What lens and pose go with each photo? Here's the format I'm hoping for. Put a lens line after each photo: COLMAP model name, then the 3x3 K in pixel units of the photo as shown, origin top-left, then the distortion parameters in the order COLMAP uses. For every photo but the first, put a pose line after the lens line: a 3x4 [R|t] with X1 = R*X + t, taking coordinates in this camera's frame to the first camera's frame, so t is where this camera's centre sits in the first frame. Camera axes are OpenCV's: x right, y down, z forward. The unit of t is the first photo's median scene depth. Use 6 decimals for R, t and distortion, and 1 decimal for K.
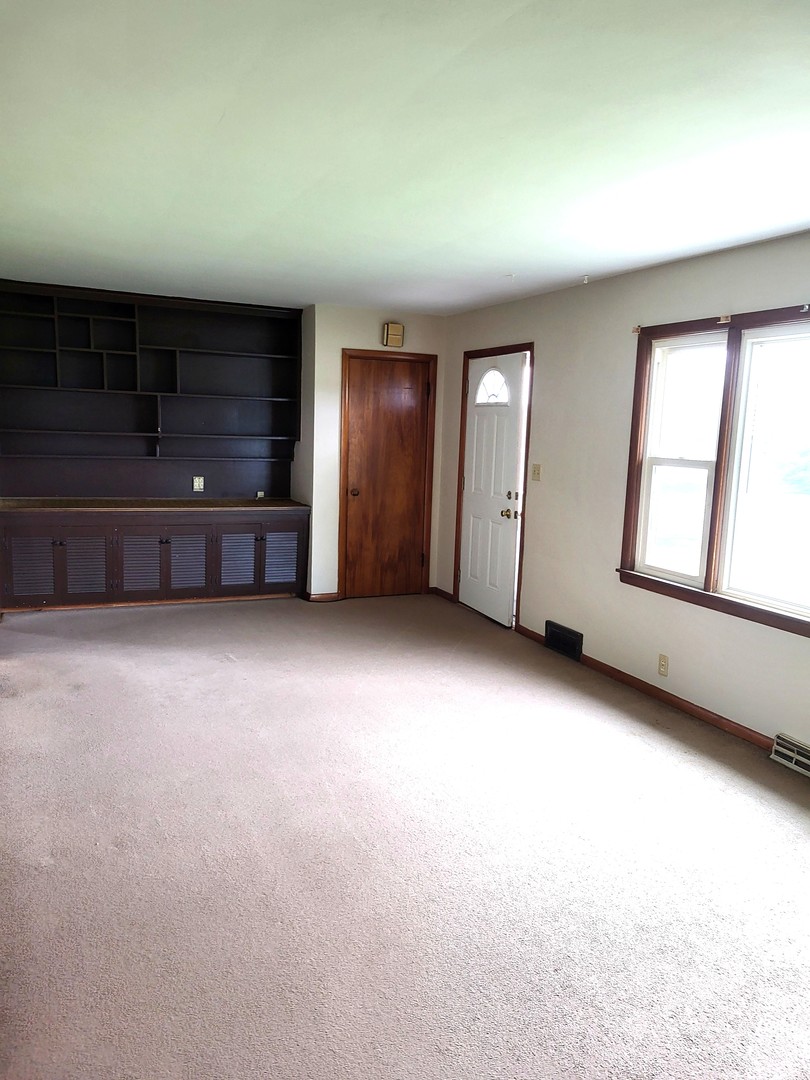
lens RADIAL K [[812.2, 0, 409.3], [0, 812.2, 543.0], [0, 0, 1]] dist [0.038074, 0.000001]
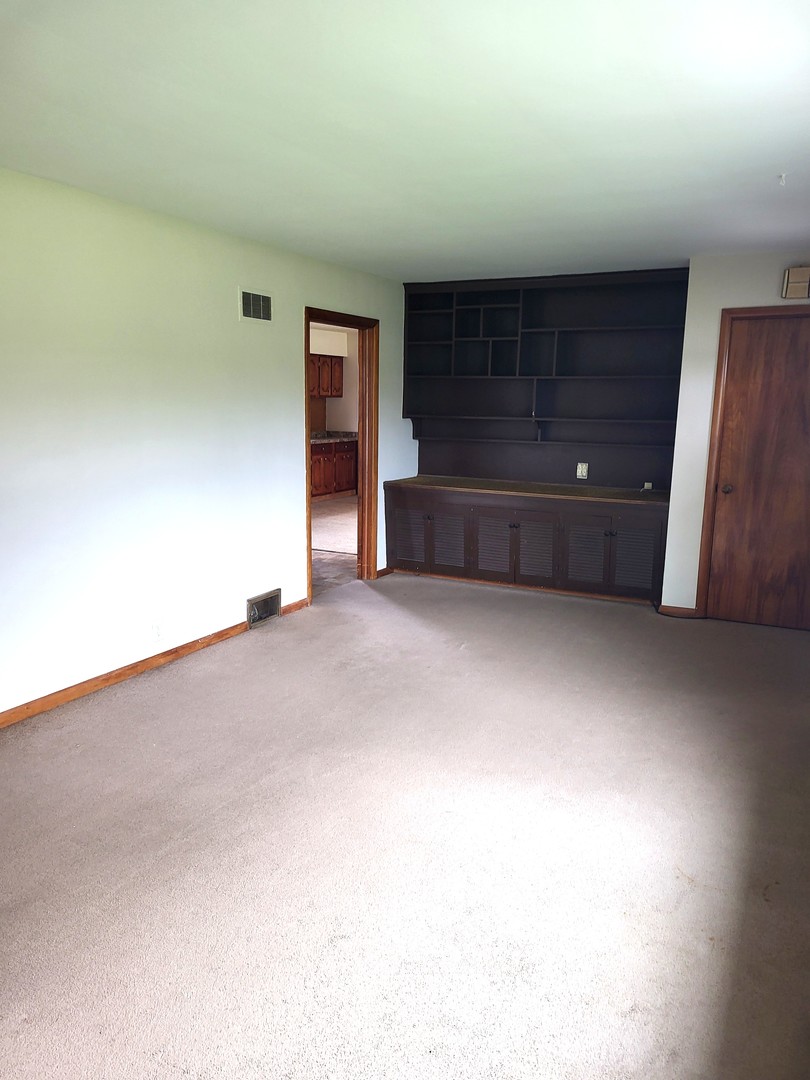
lens RADIAL K [[812.2, 0, 407.6], [0, 812.2, 545.1], [0, 0, 1]] dist [0.038074, 0.000001]
pose [[0.628025, 0.114408, -0.769737, 0.370362], [-0.103103, 0.992647, 0.063418, -0.026795], [0.771333, 0.039534, 0.635203, 0.254915]]
